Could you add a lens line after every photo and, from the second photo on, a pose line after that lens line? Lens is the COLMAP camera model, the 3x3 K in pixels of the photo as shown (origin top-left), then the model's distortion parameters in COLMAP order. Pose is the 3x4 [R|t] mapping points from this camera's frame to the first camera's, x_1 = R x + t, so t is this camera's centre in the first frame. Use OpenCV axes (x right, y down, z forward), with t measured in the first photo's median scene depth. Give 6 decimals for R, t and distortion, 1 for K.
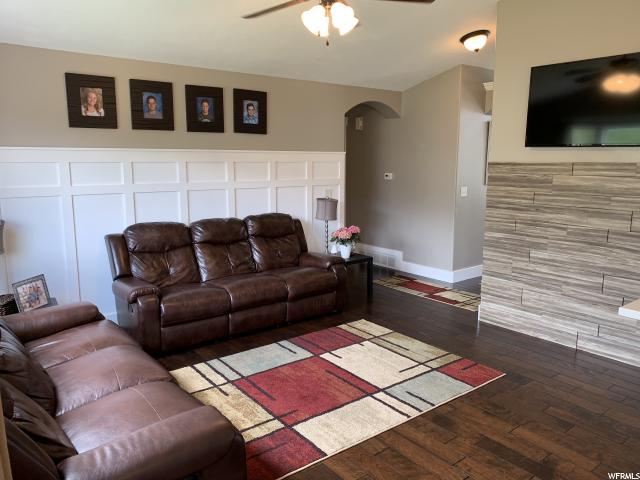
lens RADIAL K [[484.6, 0, 321.2], [0, 484.6, 238.5], [0, 0, 1]] dist [0.042659, -0.057078]
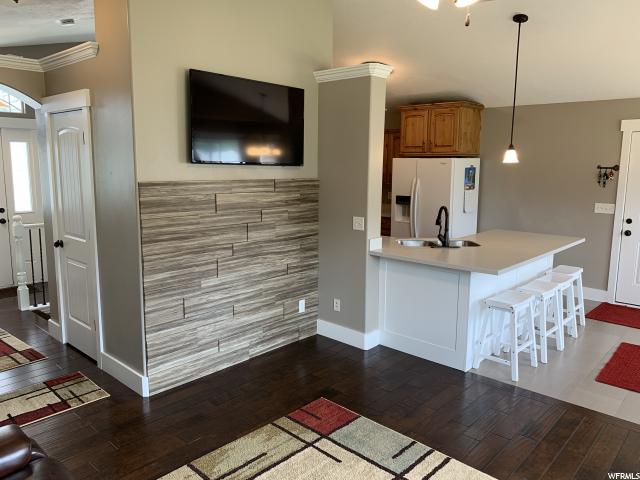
lens RADIAL K [[484.6, 0, 314.5], [0, 484.6, 235.1], [0, 0, 1]] dist [0.042659, -0.057078]
pose [[-0.146545, -0.147706, 0.978114, -0.449287], [0.153490, 0.973418, 0.169993, -0.176747], [-0.977223, 0.175042, -0.119978, 0.911723]]
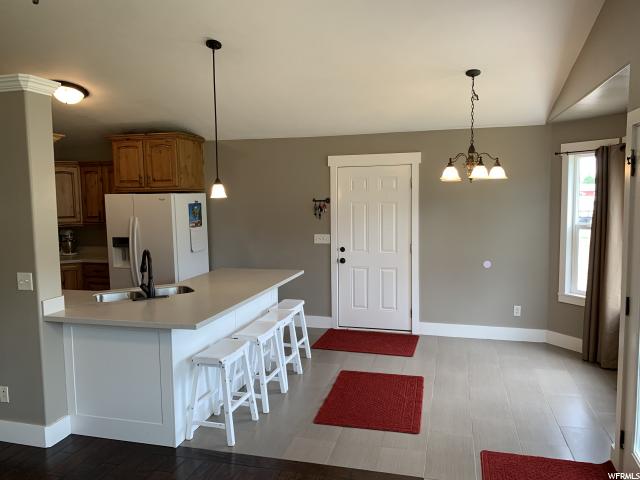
lens RADIAL K [[484.6, 0, 318.8], [0, 484.6, 241.2], [0, 0, 1]] dist [0.042659, -0.057078]
pose [[-0.590497, -0.065953, 0.804341, -0.357928], [0.145325, 0.971674, 0.186362, -0.151786], [-0.793848, 0.226937, -0.564186, 0.746867]]
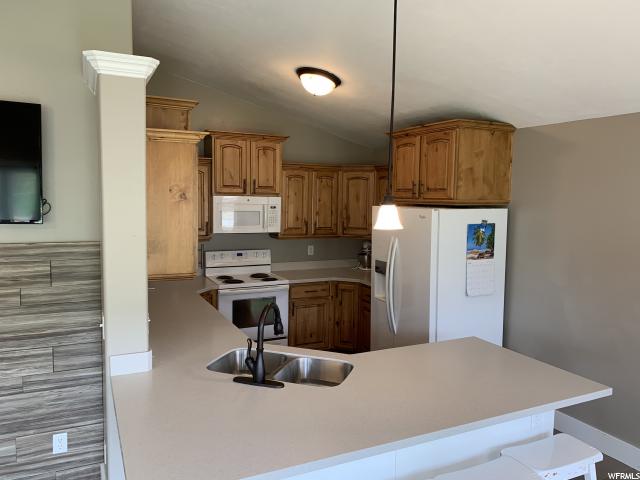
lens RADIAL K [[484.6, 0, 320.8], [0, 484.6, 236.7], [0, 0, 1]] dist [0.042659, -0.057078]
pose [[0.207741, -0.078945, 0.974993, 0.022611], [0.139725, 0.988912, 0.050301, -0.112822], [-0.968153, 0.125781, 0.216468, 0.294024]]
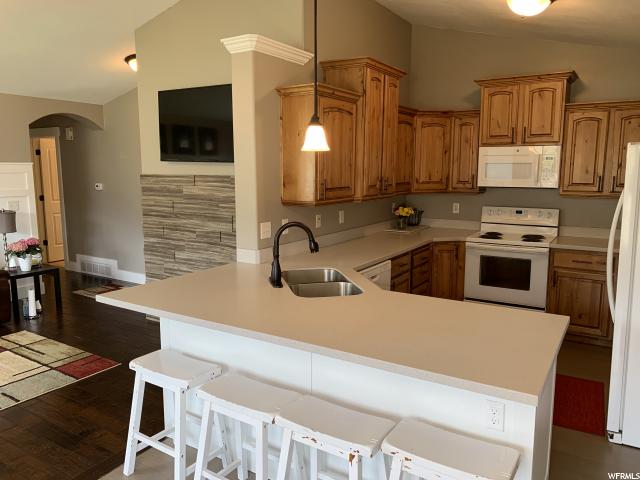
lens RADIAL K [[484.6, 0, 318.6], [0, 484.6, 238.0], [0, 0, 1]] dist [0.042659, -0.057078]
pose [[0.942546, -0.046229, 0.330863, 0.379824], [0.052424, 0.998577, -0.009819, 0.020464], [-0.329938, 0.026600, 0.943628, -0.181045]]
